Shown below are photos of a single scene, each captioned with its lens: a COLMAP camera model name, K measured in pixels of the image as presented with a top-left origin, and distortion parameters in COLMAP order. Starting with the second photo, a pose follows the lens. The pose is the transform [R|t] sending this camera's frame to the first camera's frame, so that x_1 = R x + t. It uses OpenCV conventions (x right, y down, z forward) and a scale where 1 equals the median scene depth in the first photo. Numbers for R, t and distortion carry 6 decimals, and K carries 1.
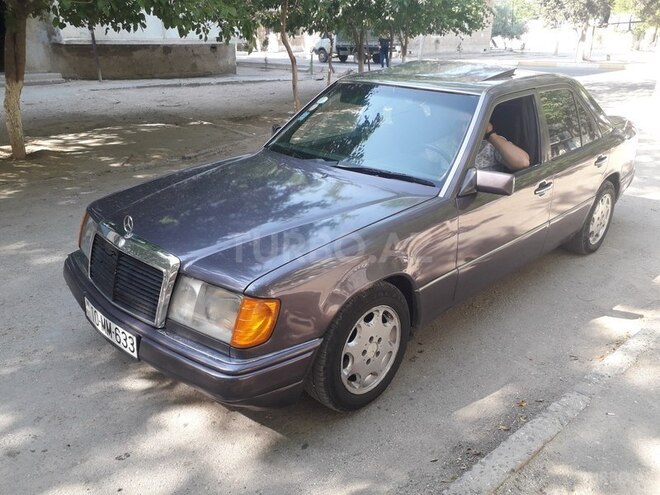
lens RADIAL K [[613.0, 0, 329.6], [0, 613.0, 247.3], [0, 0, 1]] dist [-0.000293, 0.000000]
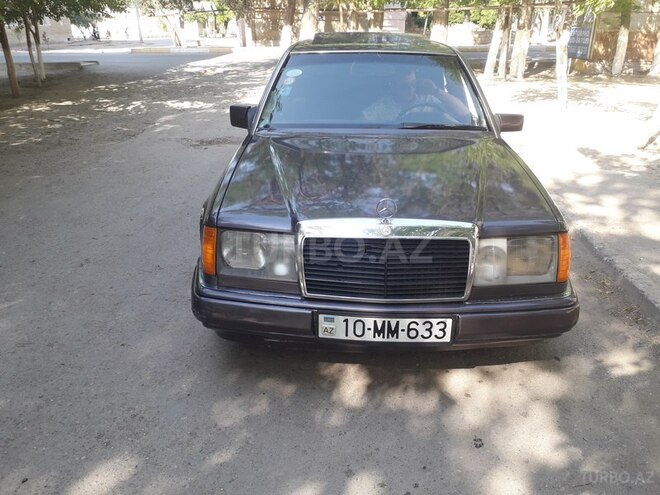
lens RADIAL K [[613.0, 0, 328.1], [0, 613.0, 249.0], [0, 0, 1]] dist [-0.000293, 0.000000]
pose [[0.672586, -0.253328, 0.695308, -0.246664], [0.247429, 0.962489, 0.111329, -0.024043], [-0.697429, 0.097161, 0.710037, 0.107988]]
